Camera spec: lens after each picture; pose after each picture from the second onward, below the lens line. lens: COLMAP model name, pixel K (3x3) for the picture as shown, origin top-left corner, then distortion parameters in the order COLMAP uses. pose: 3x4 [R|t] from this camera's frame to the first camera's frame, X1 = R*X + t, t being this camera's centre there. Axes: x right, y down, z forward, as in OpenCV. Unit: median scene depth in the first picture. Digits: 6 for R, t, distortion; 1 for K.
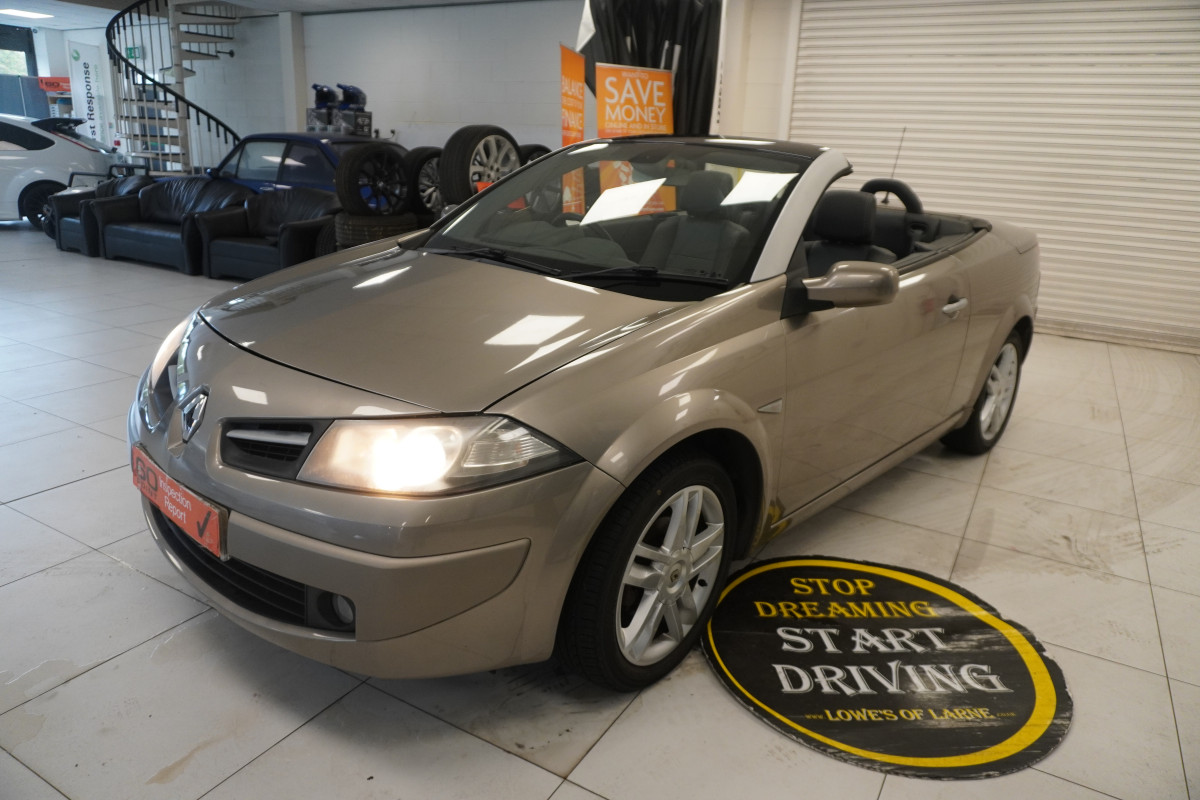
lens RADIAL K [[811.0, 0, 599.2], [0, 811.0, 398.9], [0, 0, 1]] dist [-0.070155, 0.053367]
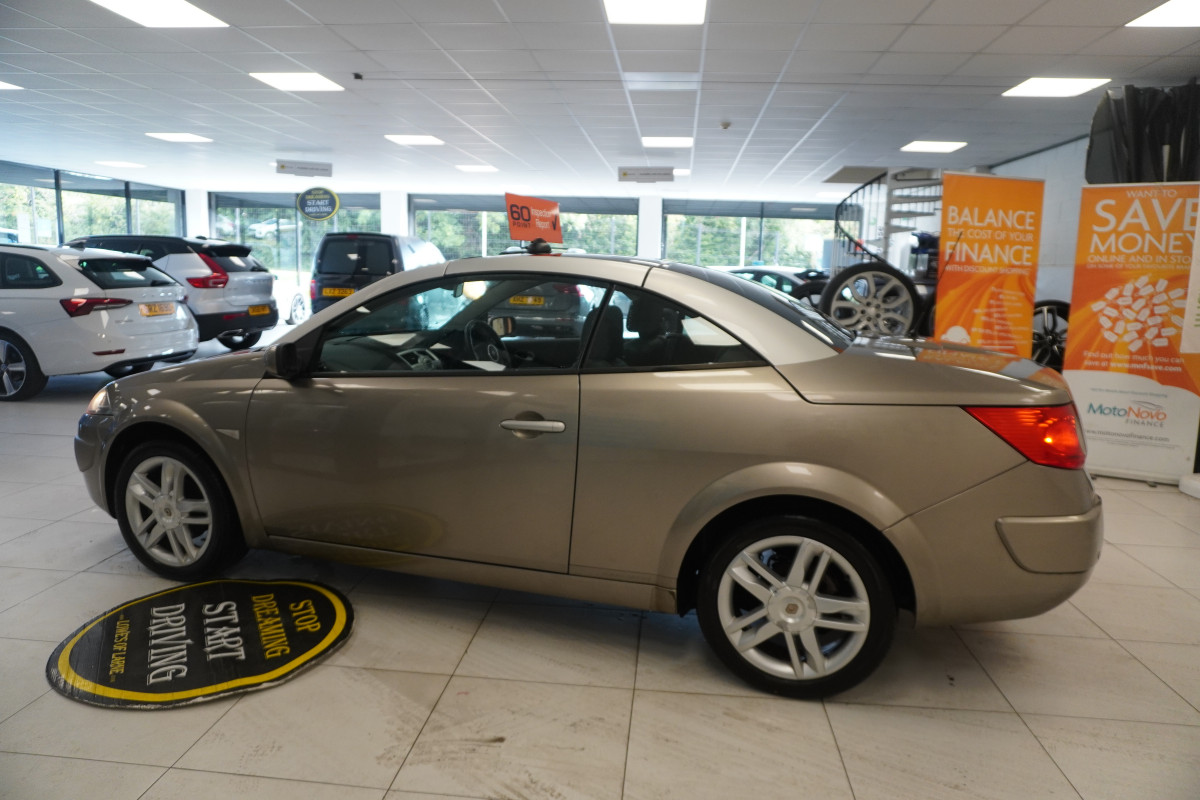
lens RADIAL K [[806.4, 0, 600.0], [0, 806.4, 400.0], [0, 0, 1]] dist [-0.052405, 0.033966]
pose [[0.412985, 0.112103, -0.903812, 1.525314], [-0.277697, 0.960637, -0.007739, -0.189077], [0.867368, 0.254182, 0.427859, 0.803408]]
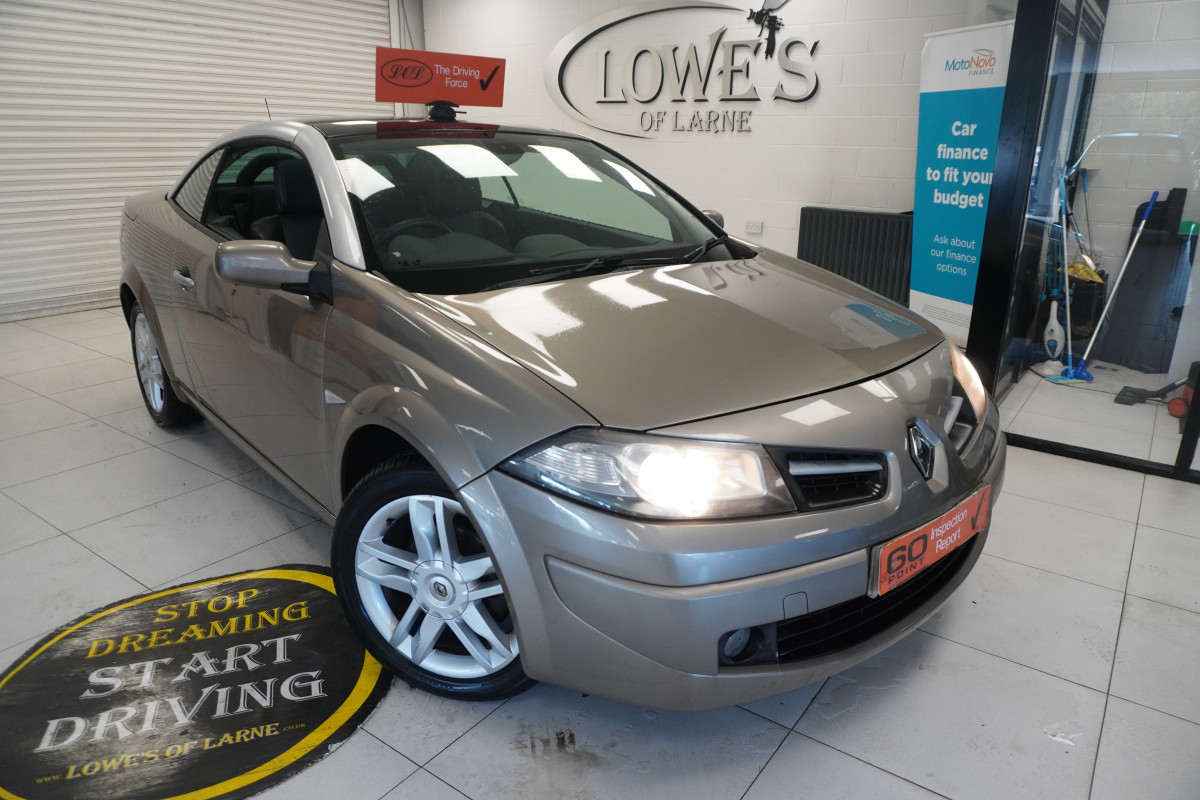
lens RADIAL K [[806.4, 0, 600.0], [0, 806.4, 400.0], [0, 0, 1]] dist [-0.052405, 0.033966]
pose [[0.959146, -0.122482, 0.255022, 0.522874], [0.117483, 0.992465, 0.034801, 0.024589], [-0.257363, -0.003419, 0.966309, 0.017378]]
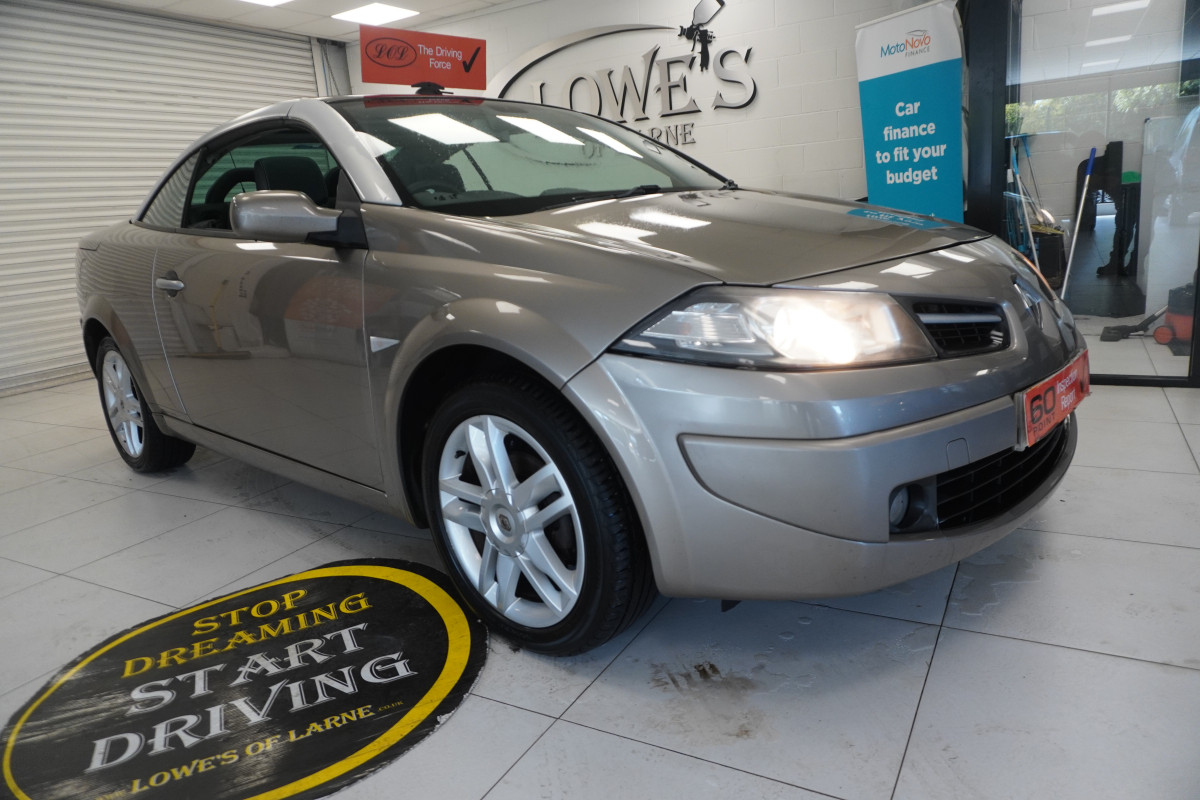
lens RADIAL K [[811.0, 0, 599.2], [0, 811.0, 398.9], [0, 0, 1]] dist [-0.070155, 0.053367]
pose [[0.915262, -0.212685, 0.342142, 0.388714], [0.238349, 0.970575, -0.034268, 0.139692], [-0.324786, 0.112914, 0.939023, 0.117220]]
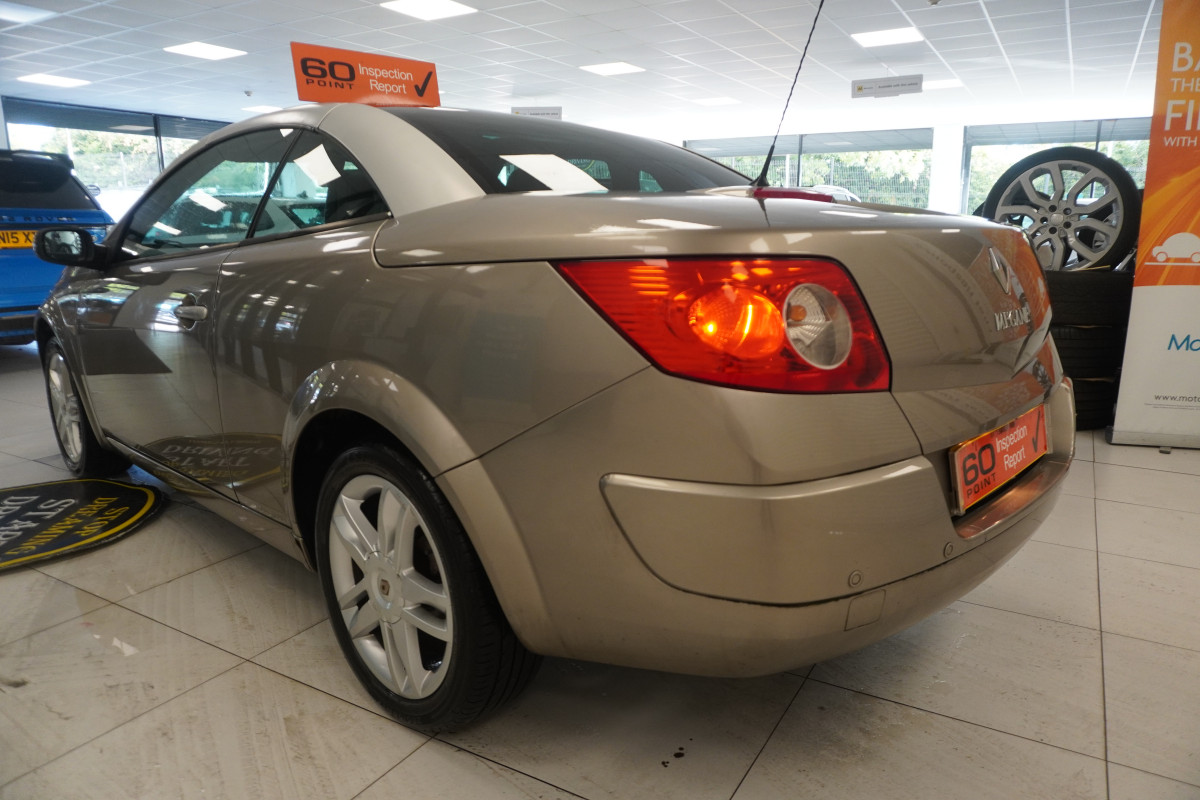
lens RADIAL K [[806.4, 0, 600.0], [0, 806.4, 400.0], [0, 0, 1]] dist [-0.052405, 0.033966]
pose [[-0.012865, 0.160848, -0.986895, 1.371118], [-0.293626, 0.942856, 0.157498, -0.311999], [0.955834, 0.291805, 0.035100, 1.601918]]
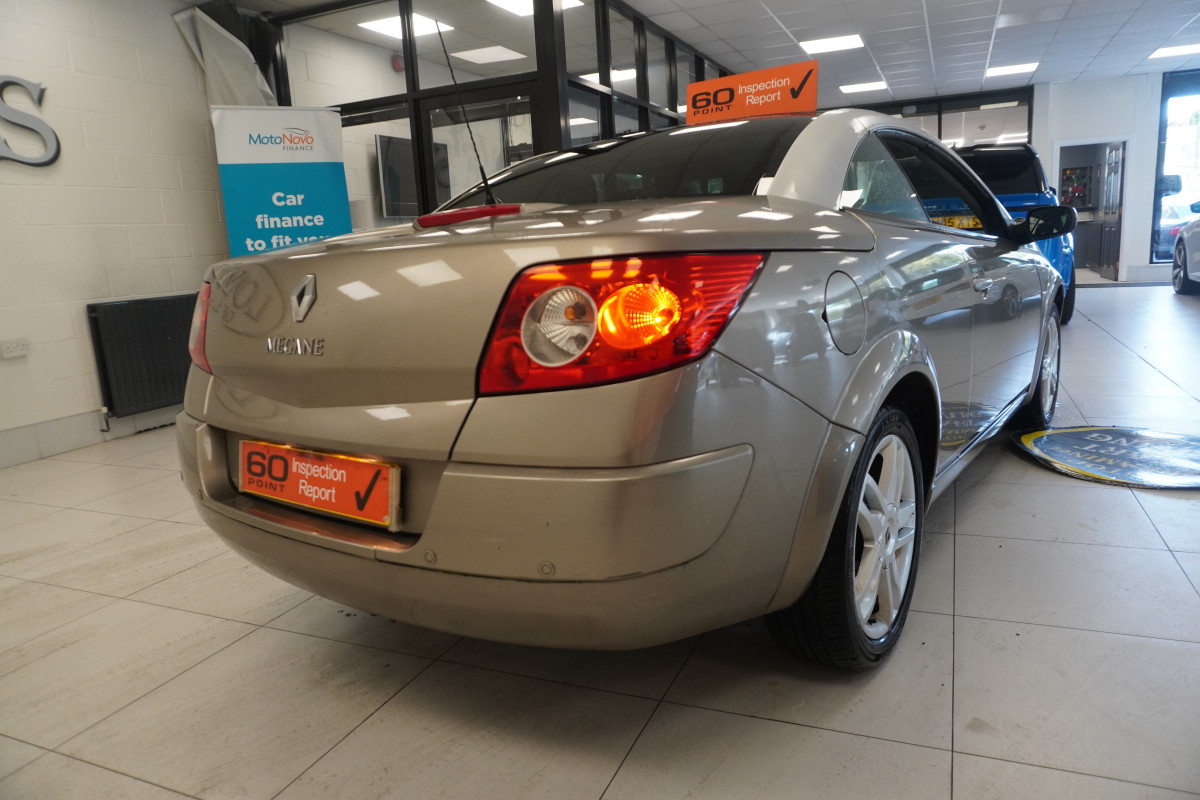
lens RADIAL K [[805.4, 0, 596.4], [0, 805.4, 399.5], [0, 0, 1]] dist [-0.046203, 0.032911]
pose [[-0.476183, -0.194153, 0.857645, -0.370991], [0.295994, 0.883016, 0.364238, -0.546652], [-0.828032, 0.427302, -0.363009, 2.078784]]
